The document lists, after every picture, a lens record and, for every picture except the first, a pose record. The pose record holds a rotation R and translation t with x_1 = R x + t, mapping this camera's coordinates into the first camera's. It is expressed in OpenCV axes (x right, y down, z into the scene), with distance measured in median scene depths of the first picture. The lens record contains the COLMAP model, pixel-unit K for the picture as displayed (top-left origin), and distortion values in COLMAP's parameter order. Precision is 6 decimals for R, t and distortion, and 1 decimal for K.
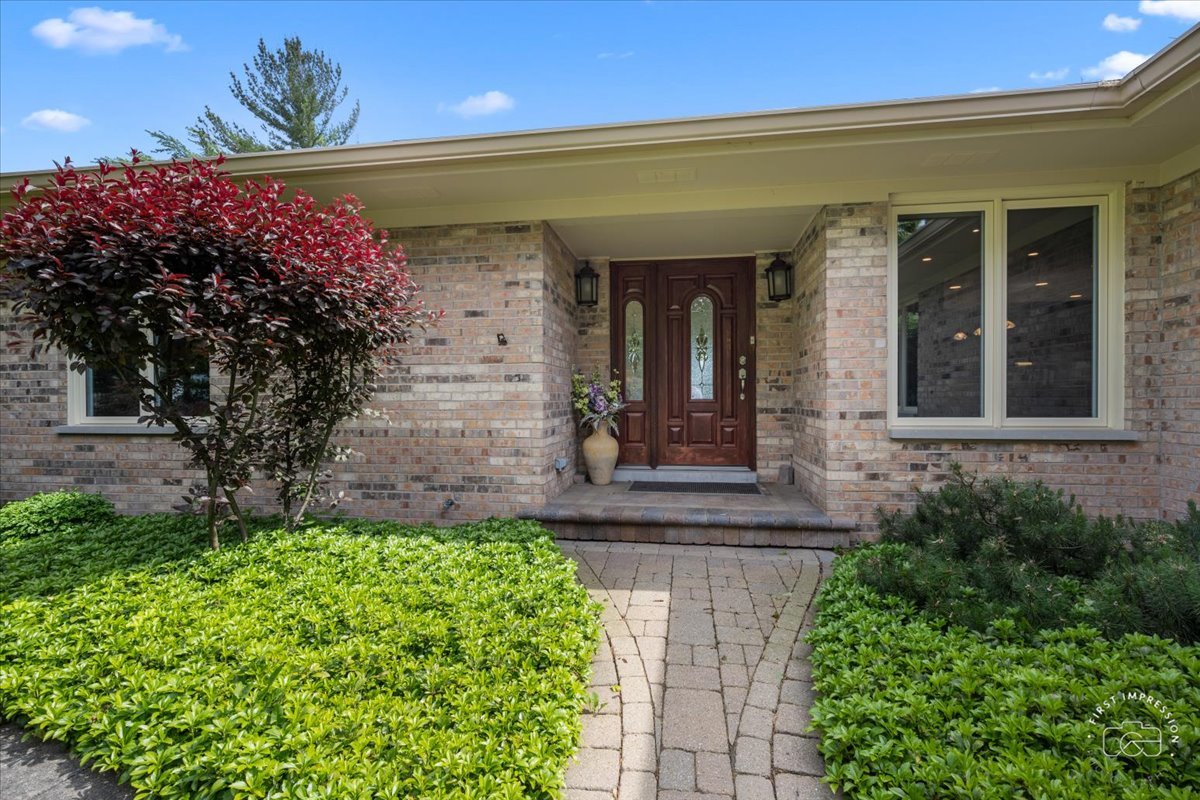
lens RADIAL K [[570.9, 0, 604.2], [0, 570.9, 395.0], [0, 0, 1]] dist [-0.000133, -0.000107]
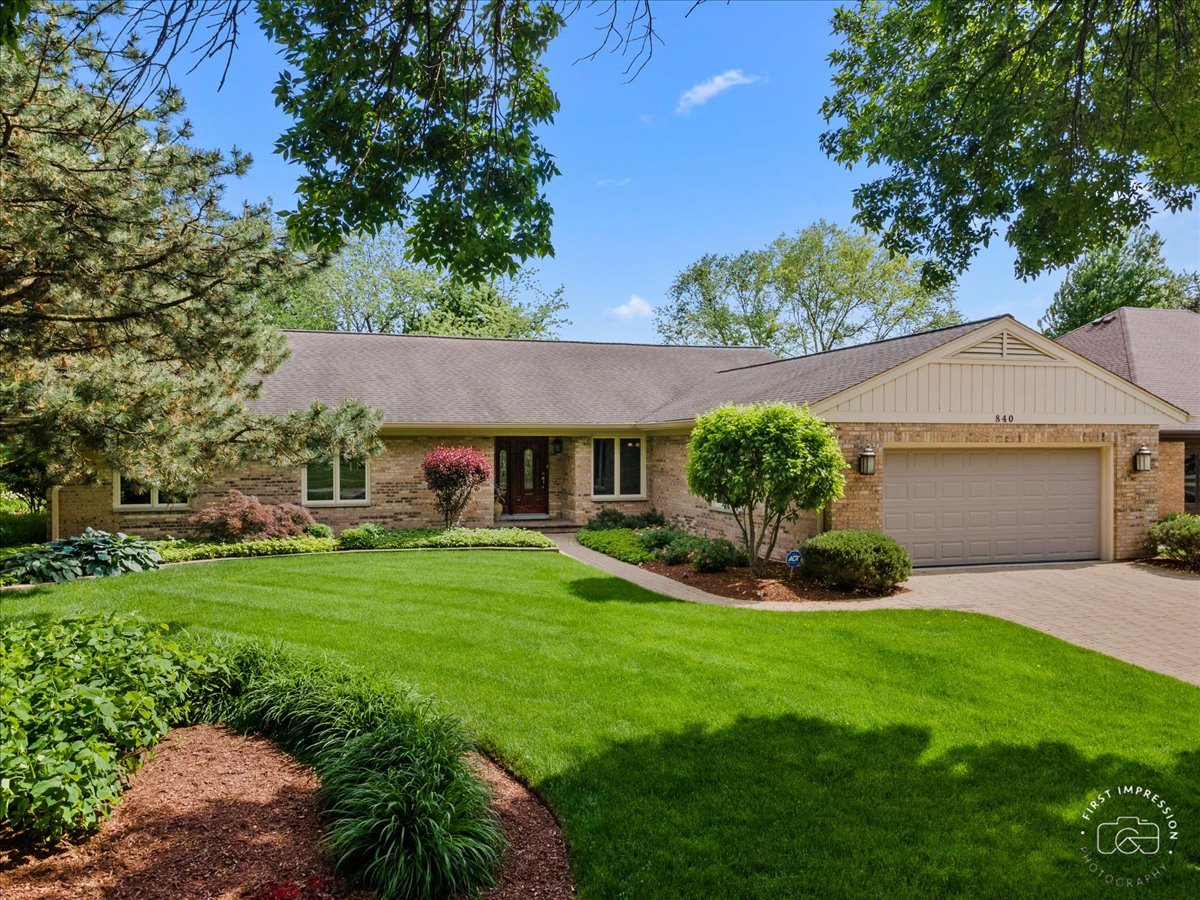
lens RADIAL K [[881.4, 0, 592.4], [0, 881.4, 447.2], [0, 0, 1]] dist [0.040339, 0.007588]
pose [[0.901792, 0.000052, 0.432171, -1.860768], [-0.003339, 0.999971, 0.006848, -0.296590], [-0.432158, -0.007618, 0.901766, -3.936519]]
